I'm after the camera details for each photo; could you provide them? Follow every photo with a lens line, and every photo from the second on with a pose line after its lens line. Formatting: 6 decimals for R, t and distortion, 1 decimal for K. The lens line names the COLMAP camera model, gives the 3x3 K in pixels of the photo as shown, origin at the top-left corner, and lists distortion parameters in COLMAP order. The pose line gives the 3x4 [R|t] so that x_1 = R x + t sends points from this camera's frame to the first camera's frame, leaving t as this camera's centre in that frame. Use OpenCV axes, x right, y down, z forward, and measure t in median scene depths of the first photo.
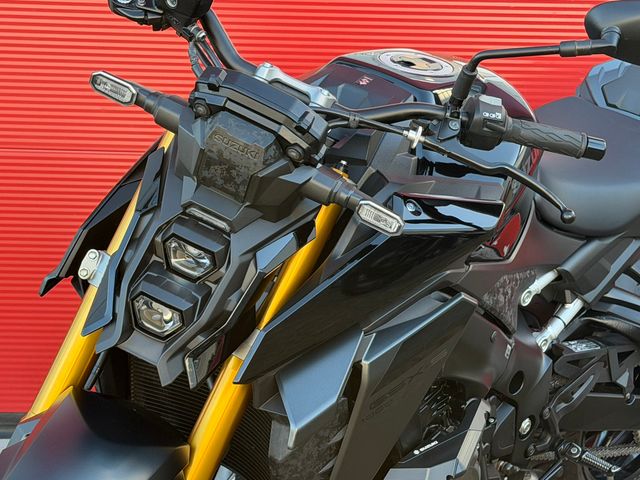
lens RADIAL K [[1465.3, 0, 320.7], [0, 1465.3, 249.0], [0, 0, 1]] dist [0.112877, 0.306097]
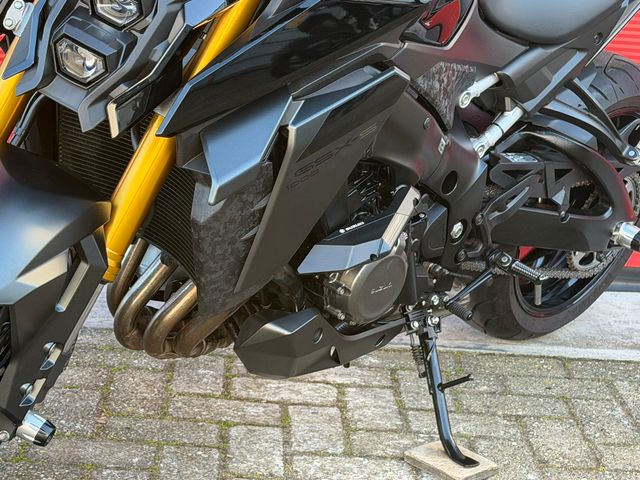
lens RADIAL K [[1465.3, 0, 320.7], [0, 1465.3, 249.0], [0, 0, 1]] dist [0.112877, 0.306097]
pose [[0.998605, 0.046758, 0.024517, 0.025878], [-0.048289, 0.996644, 0.066101, 0.082197], [-0.021344, -0.067193, 0.997512, 0.005985]]
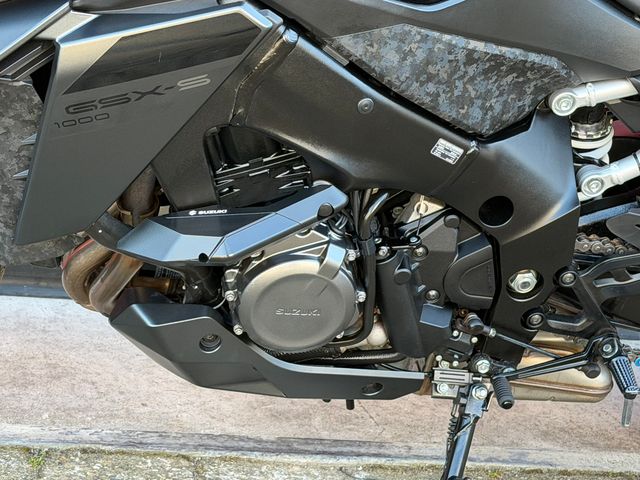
lens RADIAL K [[1465.3, 0, 320.7], [0, 1465.3, 249.0], [0, 0, 1]] dist [0.112877, 0.306097]
pose [[0.788010, 0.346840, -0.508667, 0.477820], [-0.285165, 0.937863, 0.197722, -0.008021], [0.545637, -0.010753, 0.837952, 0.403828]]
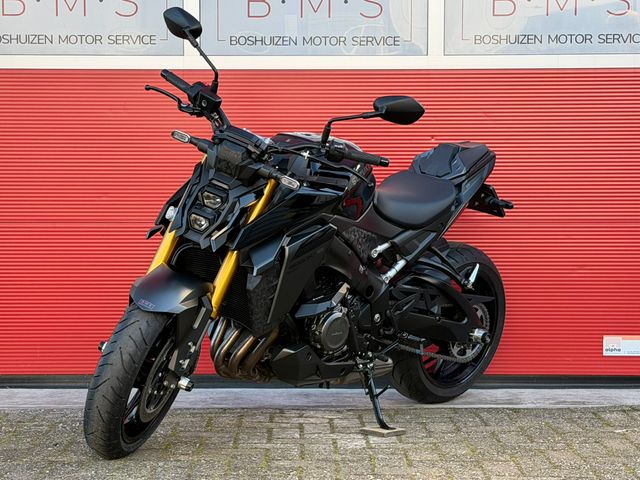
lens RADIAL K [[1469.3, 0, 305.6], [0, 1469.3, 252.0], [0, 0, 1]] dist [0.098494, 0.529188]
pose [[0.999382, -0.023944, -0.025744, 0.108145], [0.018958, 0.983678, -0.178937, 0.452329], [0.029609, 0.178338, 0.983524, -1.183812]]
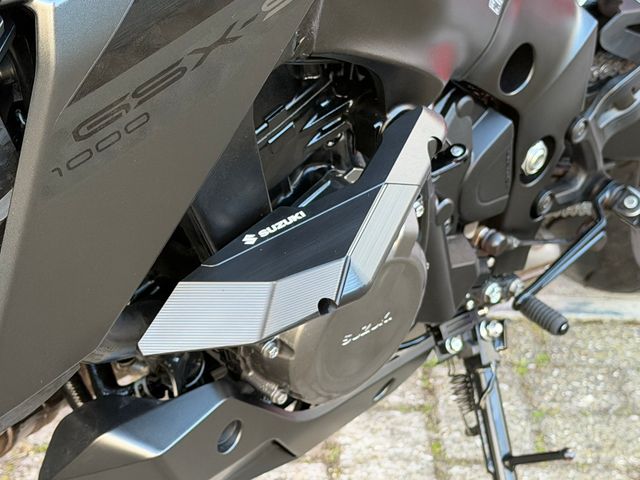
lens RADIAL K [[1469.3, 0, 305.6], [0, 1469.3, 252.0], [0, 0, 1]] dist [0.098494, 0.529188]
pose [[0.999384, 0.012017, -0.032958, 0.090587], [-0.004748, 0.977188, 0.212322, 0.053666], [0.034758, -0.212035, 0.976644, 0.582787]]
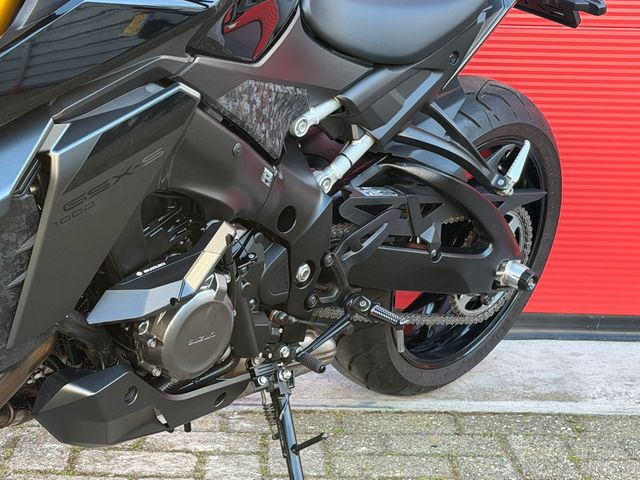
lens RADIAL K [[1465.3, 0, 320.7], [0, 1465.3, 249.0], [0, 0, 1]] dist [0.112877, 0.306097]
pose [[0.999736, 0.003074, 0.022751, 0.148111], [-0.003395, 0.999895, 0.014108, 0.106746], [-0.022705, -0.014182, 0.999642, 0.116027]]
